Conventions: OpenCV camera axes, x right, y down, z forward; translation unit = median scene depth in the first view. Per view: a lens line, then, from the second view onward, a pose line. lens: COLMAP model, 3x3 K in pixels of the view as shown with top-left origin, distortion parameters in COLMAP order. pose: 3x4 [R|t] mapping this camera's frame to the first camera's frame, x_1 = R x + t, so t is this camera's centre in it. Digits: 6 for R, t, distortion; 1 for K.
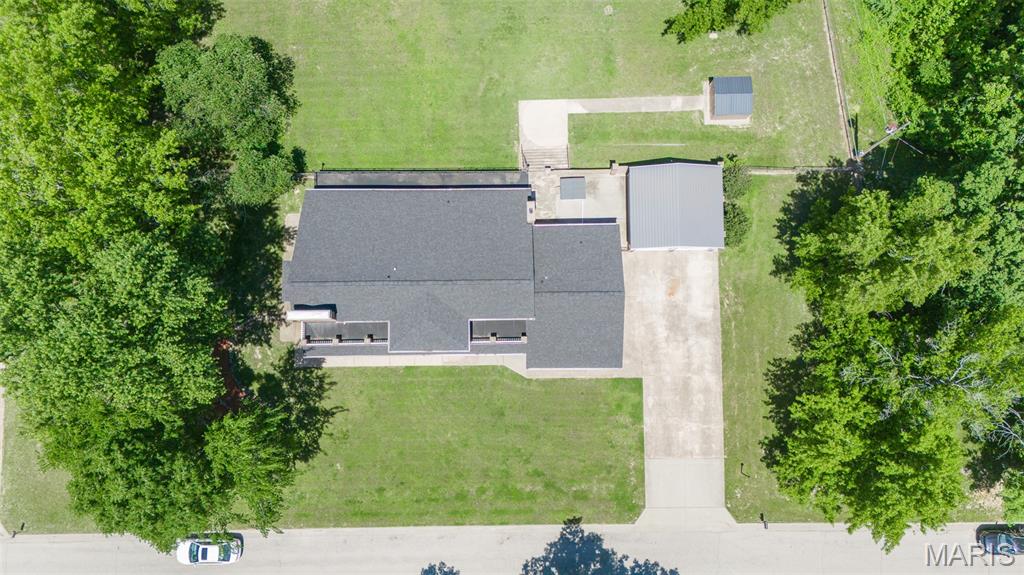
lens RADIAL K [[730.4, 0, 512.0], [0, 730.4, 287.5], [0, 0, 1]] dist [0.096326, -0.069901]
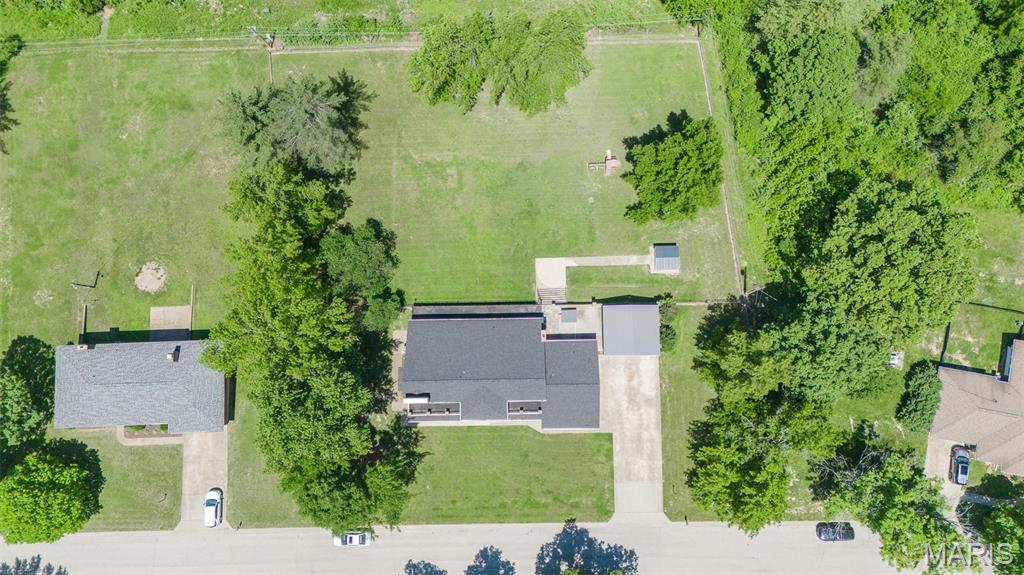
lens RADIAL K [[737.3, 0, 512.0], [0, 737.3, 287.5], [0, 0, 1]] dist [0.140052, -0.188862]
pose [[0.999825, -0.006735, -0.017427, -0.015354], [0.006832, 0.999961, 0.005532, -0.211414], [0.017389, -0.005650, 0.999833, -0.657728]]
